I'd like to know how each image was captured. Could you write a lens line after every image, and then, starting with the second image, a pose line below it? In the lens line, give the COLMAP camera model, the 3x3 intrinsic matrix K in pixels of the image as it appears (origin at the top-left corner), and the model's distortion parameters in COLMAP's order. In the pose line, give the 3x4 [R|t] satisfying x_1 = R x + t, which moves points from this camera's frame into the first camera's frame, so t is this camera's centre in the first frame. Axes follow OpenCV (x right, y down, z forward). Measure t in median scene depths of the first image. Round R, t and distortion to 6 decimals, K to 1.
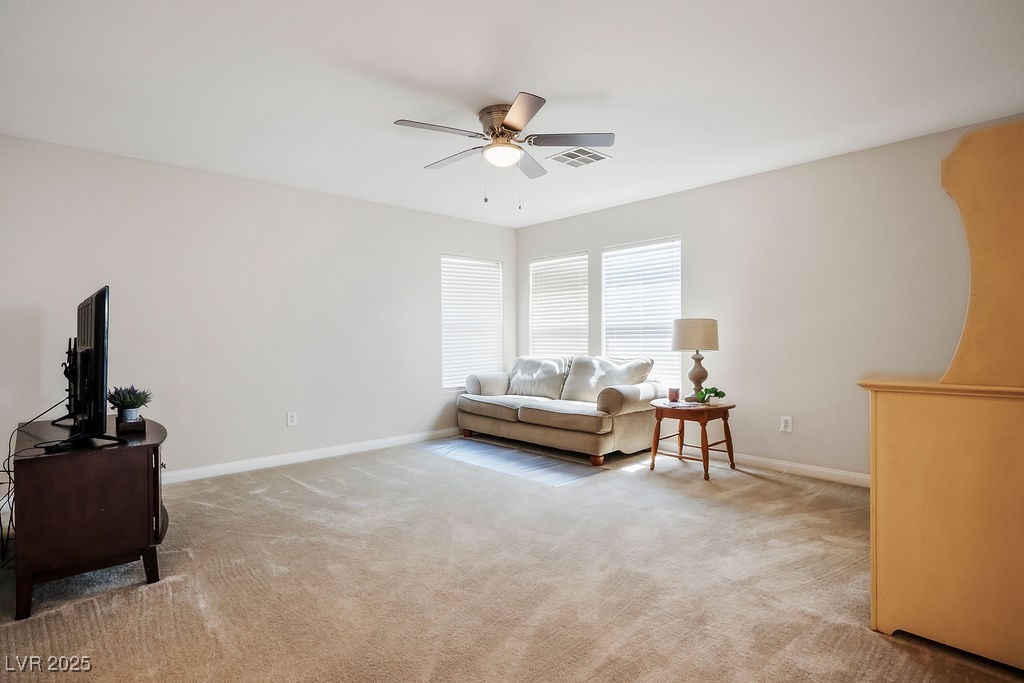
lens RADIAL K [[505.5, 0, 509.0], [0, 505.5, 334.4], [0, 0, 1]] dist [-0.005186, 0.006158]
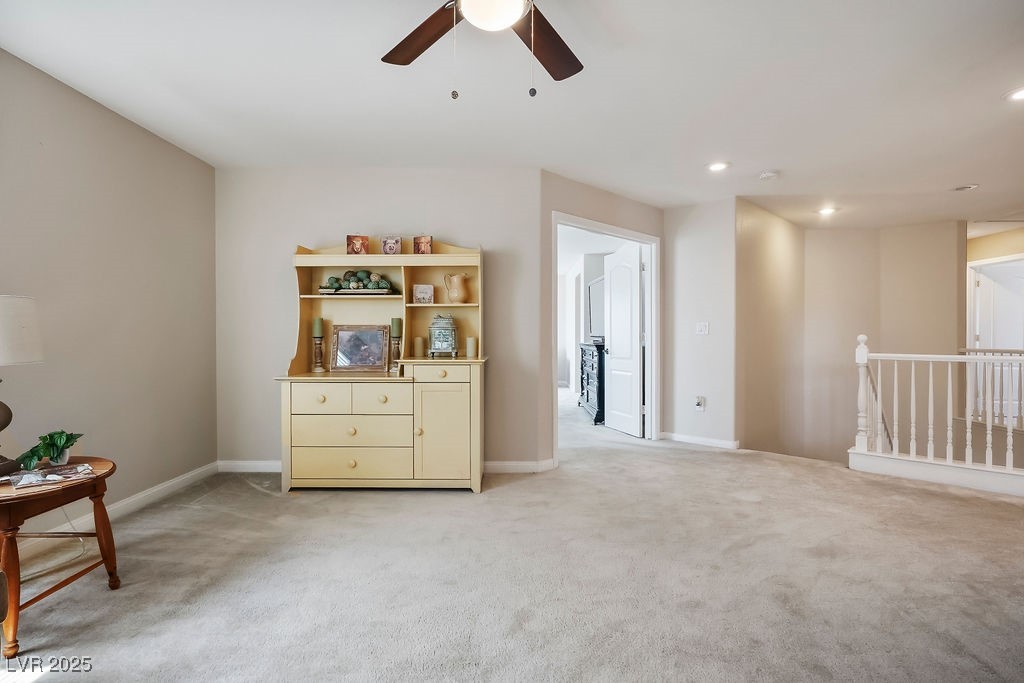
lens RADIAL K [[517.5, 0, 512.1], [0, 517.5, 338.4], [0, 0, 1]] dist [-0.002867, 0.000752]
pose [[-0.707961, -0.000258, 0.706252, -0.246162], [-0.002534, 0.999994, -0.002175, 0.005011], [-0.706247, -0.003329, -0.707957, 0.783629]]
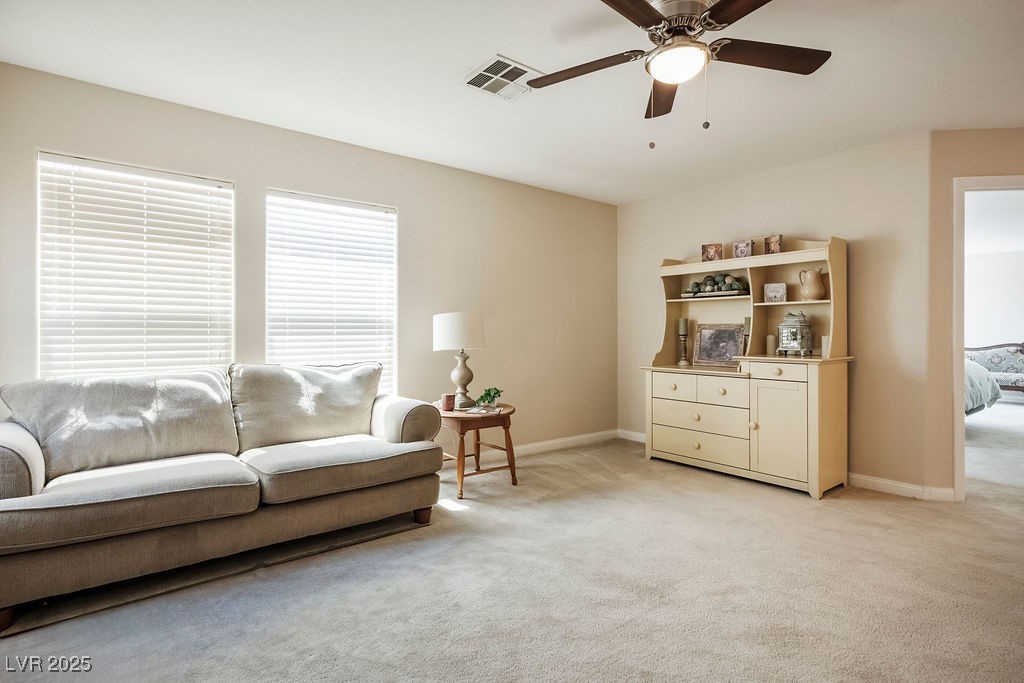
lens RADIAL K [[505.5, 0, 509.0], [0, 505.5, 334.4], [0, 0, 1]] dist [-0.005186, 0.006158]
pose [[0.103512, 0.001018, 0.994628, -0.400043], [-0.009345, 0.999956, -0.000051, 0.004176], [-0.994584, -0.009289, 0.103517, 0.655841]]
